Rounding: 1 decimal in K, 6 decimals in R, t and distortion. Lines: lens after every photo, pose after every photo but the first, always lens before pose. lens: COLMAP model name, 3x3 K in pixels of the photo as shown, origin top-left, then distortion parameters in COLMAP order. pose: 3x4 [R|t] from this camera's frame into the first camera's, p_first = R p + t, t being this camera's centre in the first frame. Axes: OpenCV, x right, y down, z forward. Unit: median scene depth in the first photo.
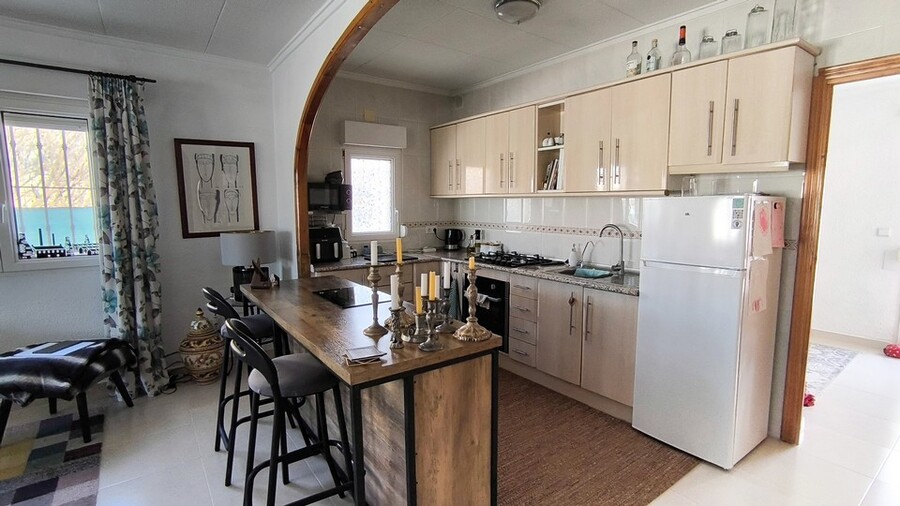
lens RADIAL K [[425.5, 0, 468.4], [0, 425.5, 258.3], [0, 0, 1]] dist [-0.036141, 0.020287]
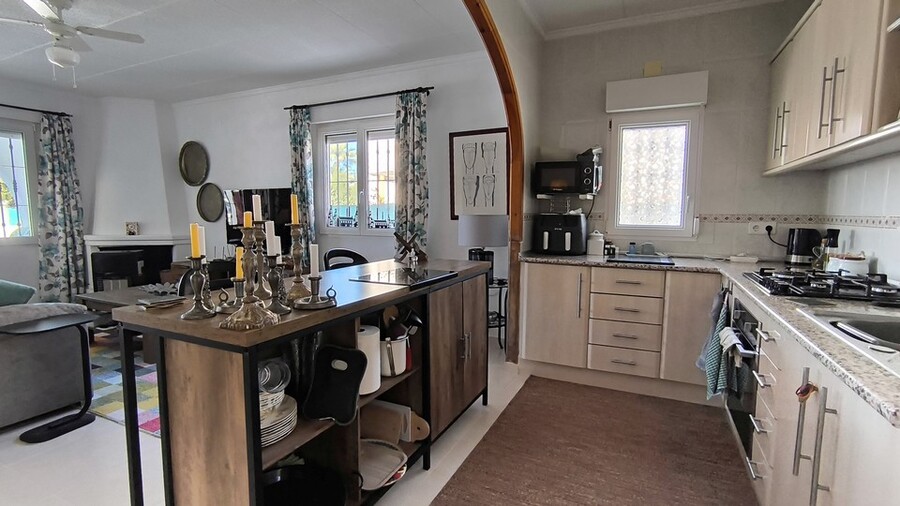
lens RADIAL K [[440.7, 0, 461.9], [0, 440.7, 251.5], [0, 0, 1]] dist [-0.037485, 0.023540]
pose [[0.457082, 0.081061, -0.885723, 0.451468], [-0.118292, 0.992532, 0.029791, -0.000922], [0.881523, 0.091157, 0.463258, 0.531871]]
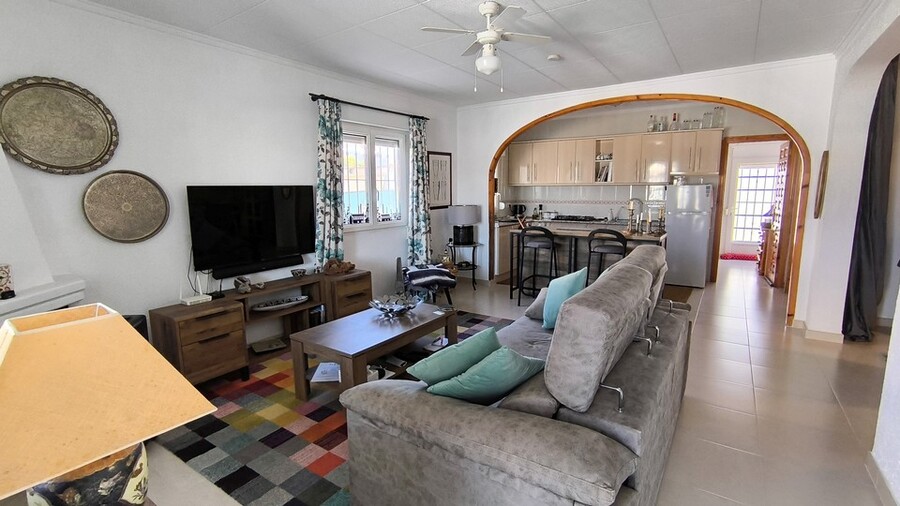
lens RADIAL K [[425.5, 0, 468.4], [0, 425.5, 258.3], [0, 0, 1]] dist [-0.036141, 0.020287]
pose [[0.938554, -0.062724, 0.339386, -1.229082], [0.052168, 0.997831, 0.040147, 0.094001], [-0.341168, -0.019975, 0.939790, -0.725533]]
